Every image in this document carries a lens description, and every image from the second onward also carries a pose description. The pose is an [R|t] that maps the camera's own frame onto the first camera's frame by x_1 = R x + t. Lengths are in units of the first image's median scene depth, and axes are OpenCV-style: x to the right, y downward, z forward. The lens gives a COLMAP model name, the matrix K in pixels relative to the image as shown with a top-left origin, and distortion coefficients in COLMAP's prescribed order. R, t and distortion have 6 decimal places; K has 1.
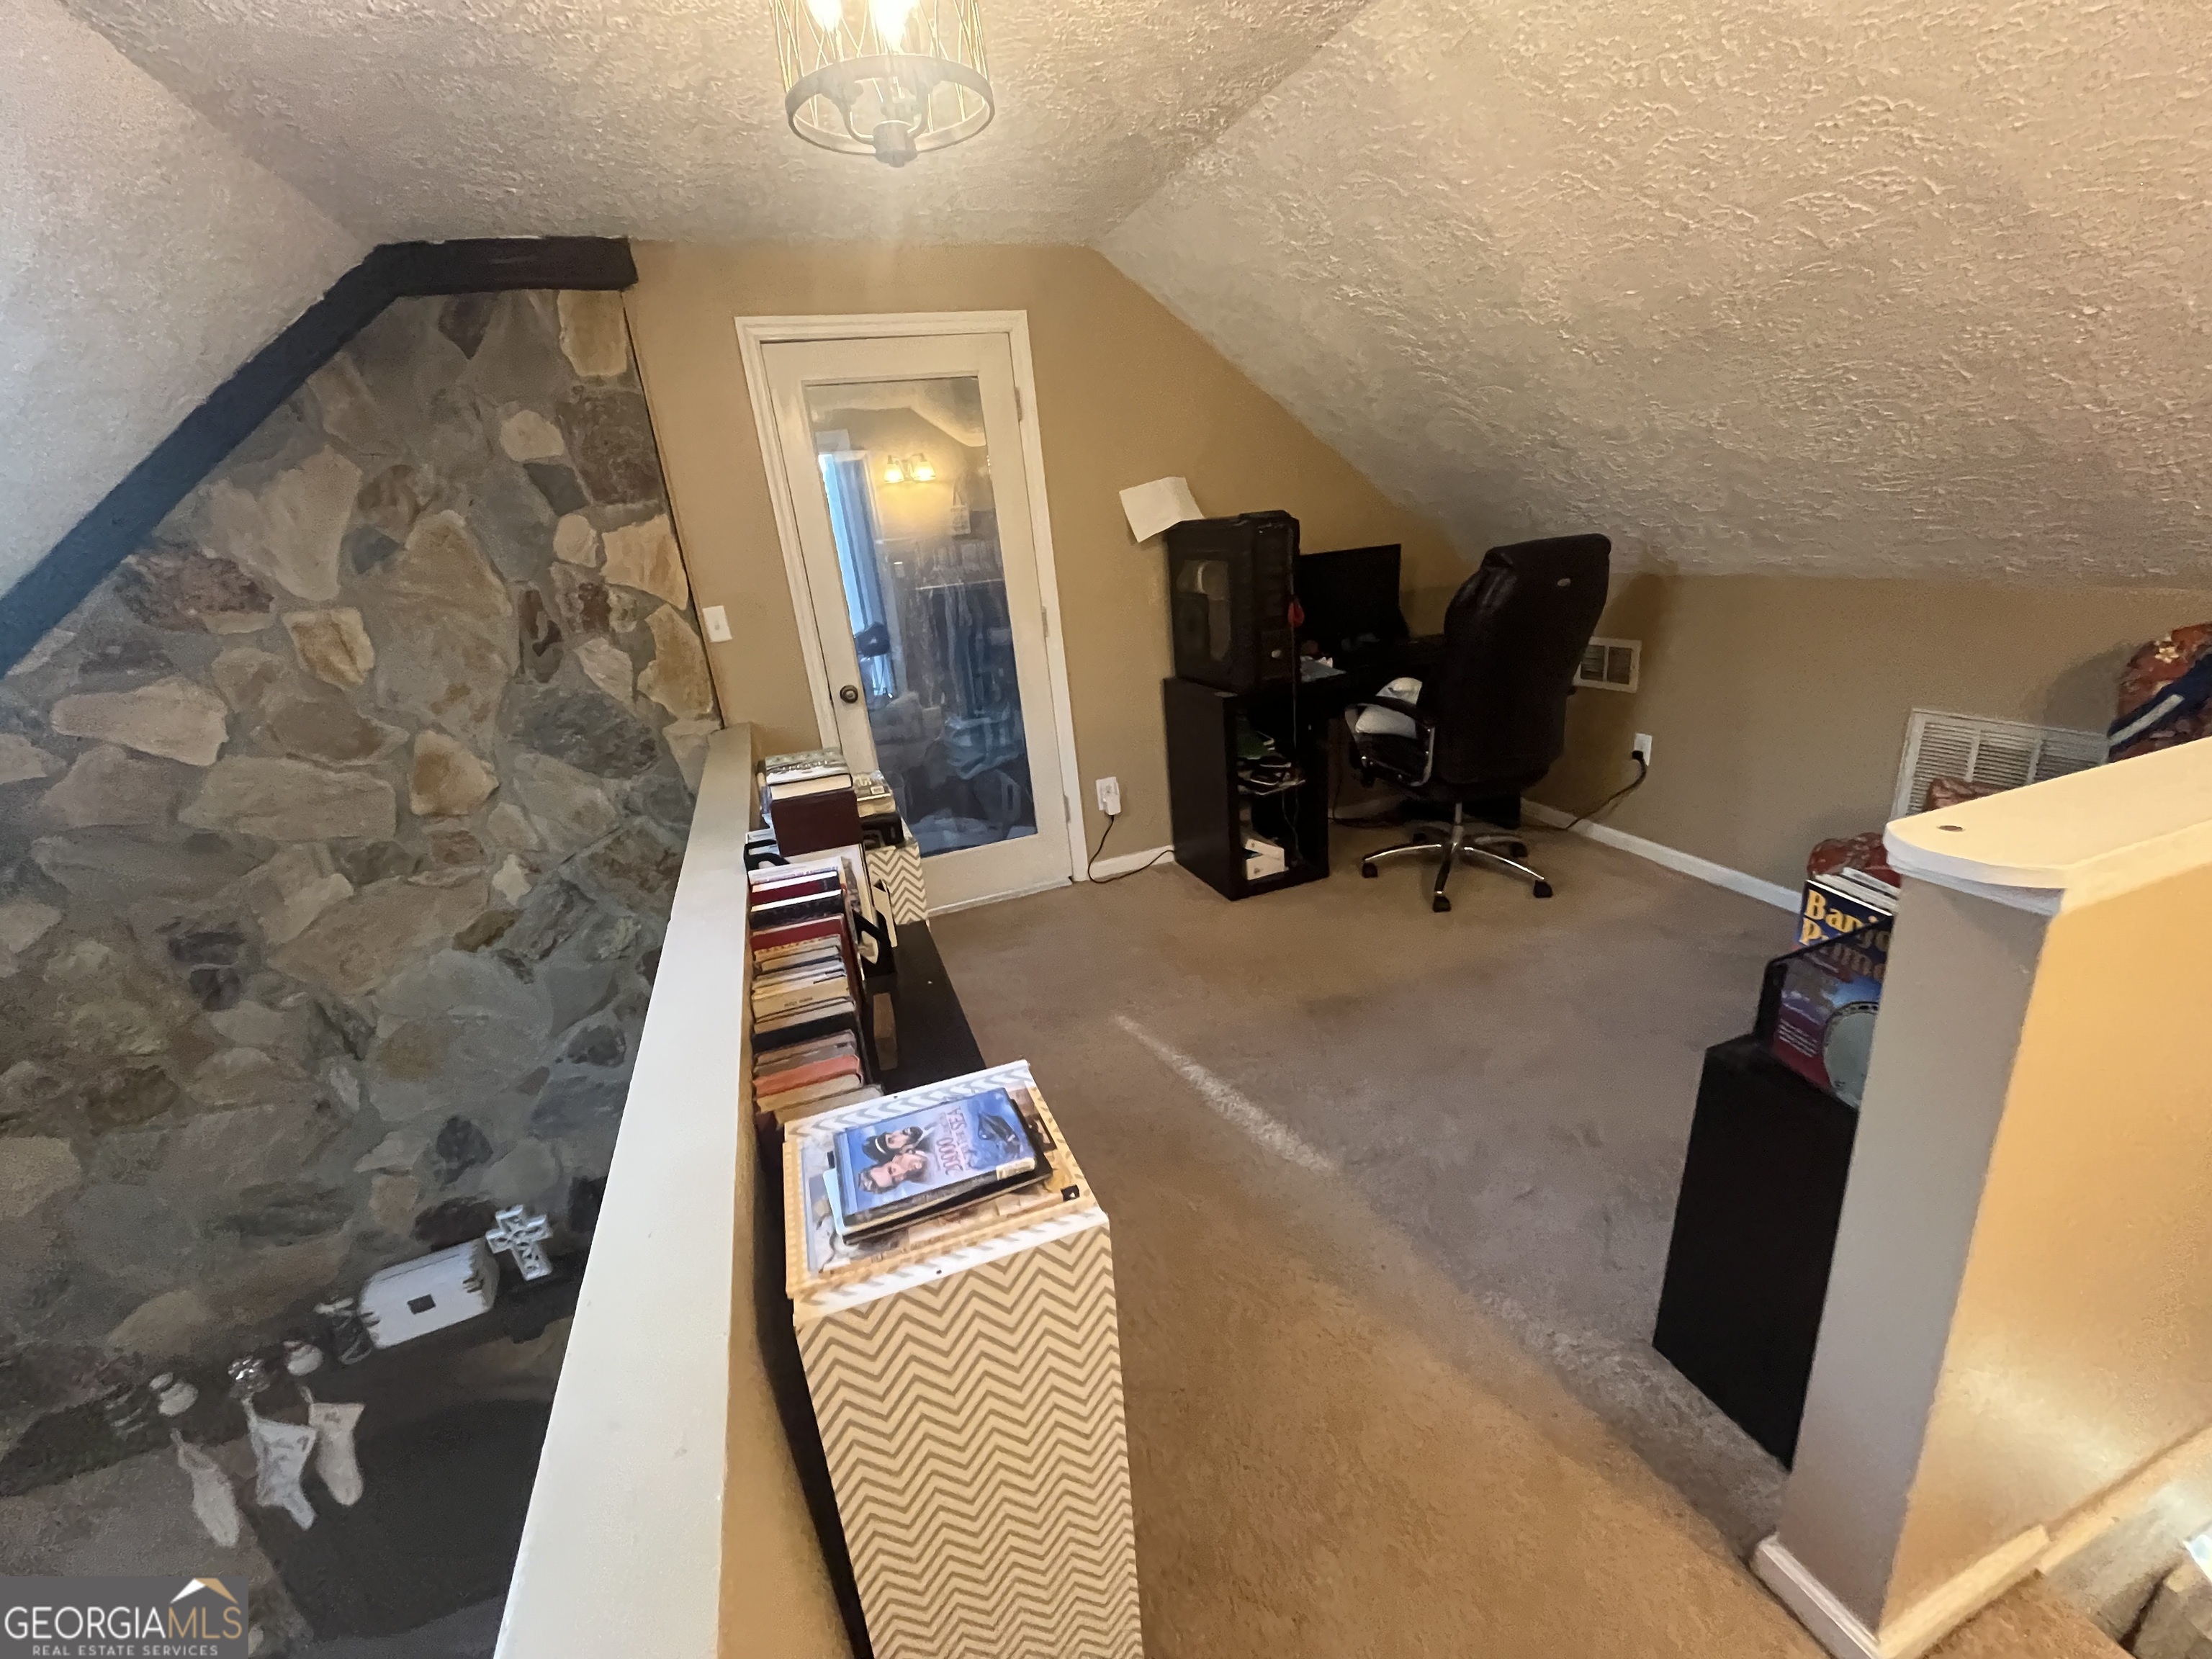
lens RADIAL K [[897.0, 0, 1109.5], [0, 897.0, 836.8], [0, 0, 1]] dist [-0.003481, -0.000637]
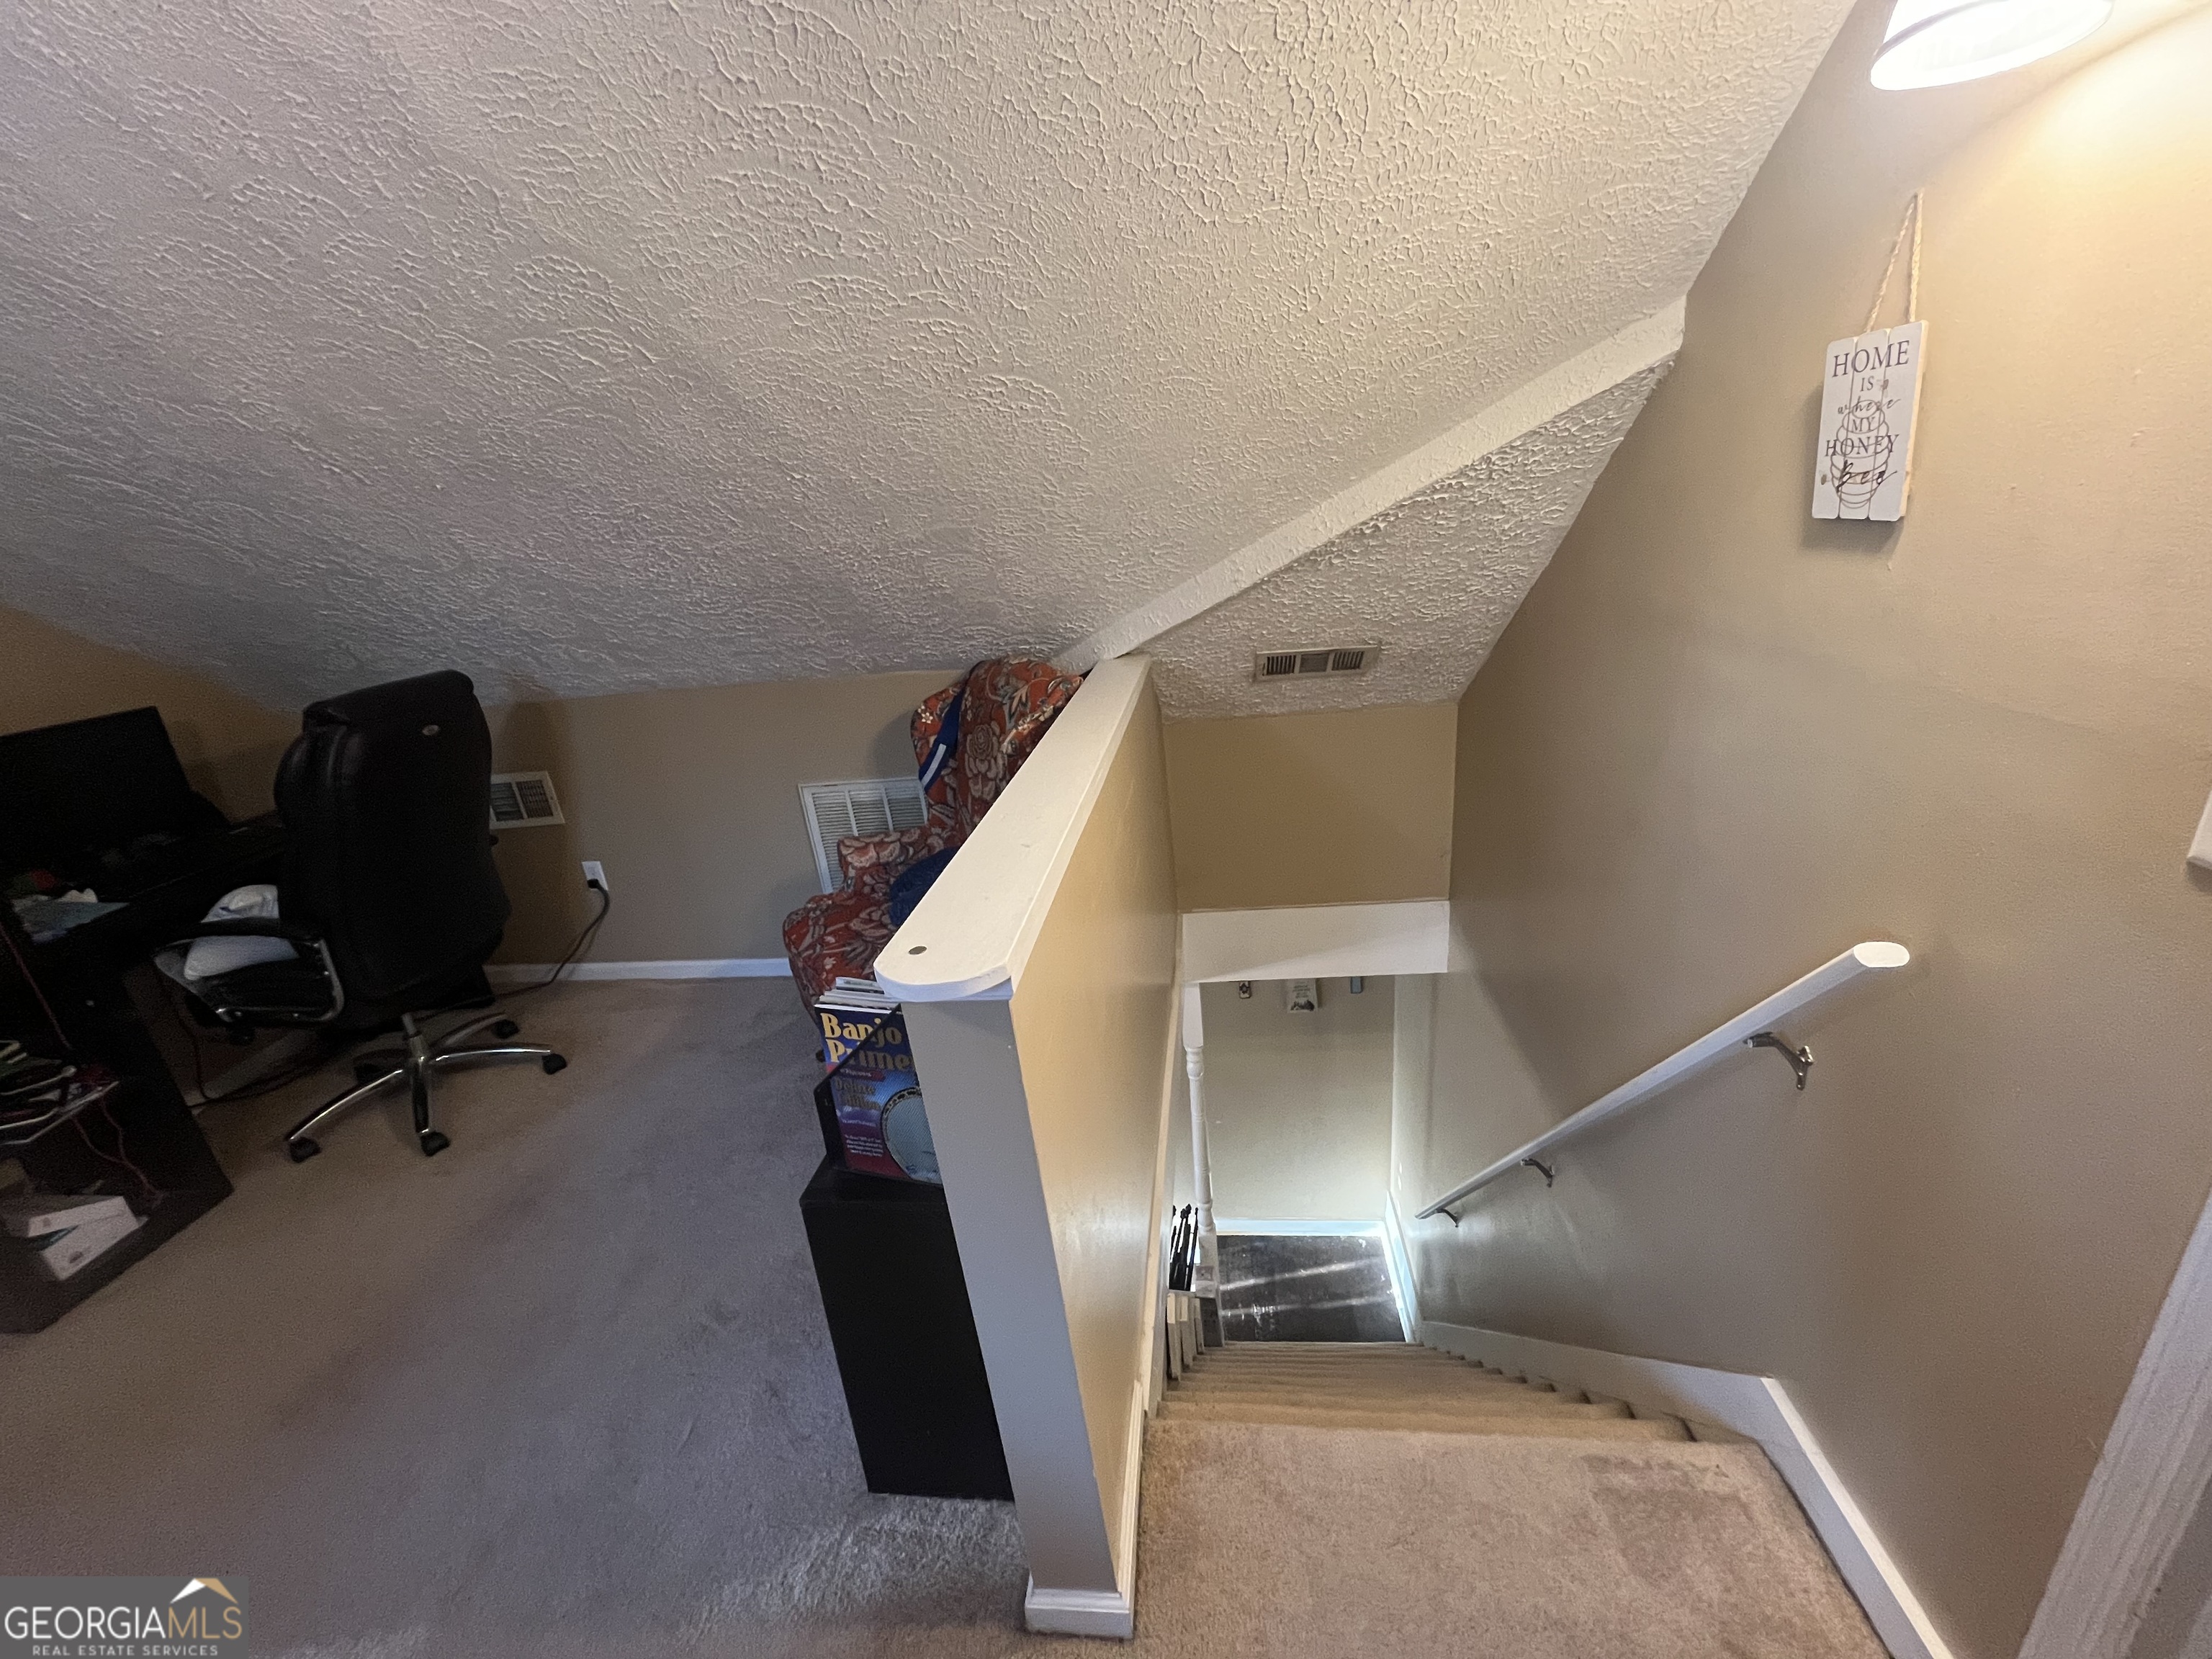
lens RADIAL K [[897.0, 0, 1109.5], [0, 897.0, 836.8], [0, 0, 1]] dist [-0.003481, -0.000637]
pose [[0.450872, -0.259216, 0.854120, 0.092654], [0.350321, 0.931512, 0.097777, -0.092321], [-0.820969, 0.255131, 0.510801, 0.130029]]
